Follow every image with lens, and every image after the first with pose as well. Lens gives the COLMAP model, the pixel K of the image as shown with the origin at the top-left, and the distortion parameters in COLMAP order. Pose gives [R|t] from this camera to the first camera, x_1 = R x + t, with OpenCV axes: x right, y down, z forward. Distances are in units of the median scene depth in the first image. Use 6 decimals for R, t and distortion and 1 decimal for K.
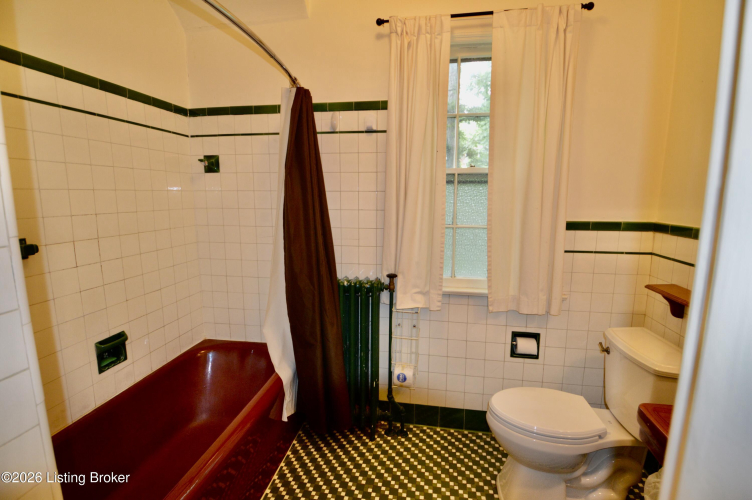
lens RADIAL K [[332.8, 0, 380.8], [0, 332.8, 245.1], [0, 0, 1]] dist [0.000277, -0.024870]
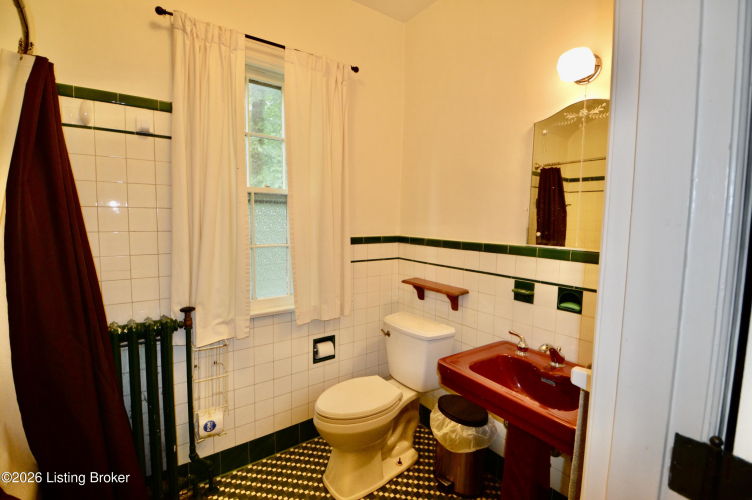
lens RADIAL K [[332.8, 0, 380.8], [0, 332.8, 245.1], [0, 0, 1]] dist [0.000277, -0.024870]
pose [[0.693035, -0.050691, 0.719119, -0.224466], [0.090486, 0.995752, -0.017014, -0.010824], [-0.715202, 0.076862, 0.694678, 0.060981]]
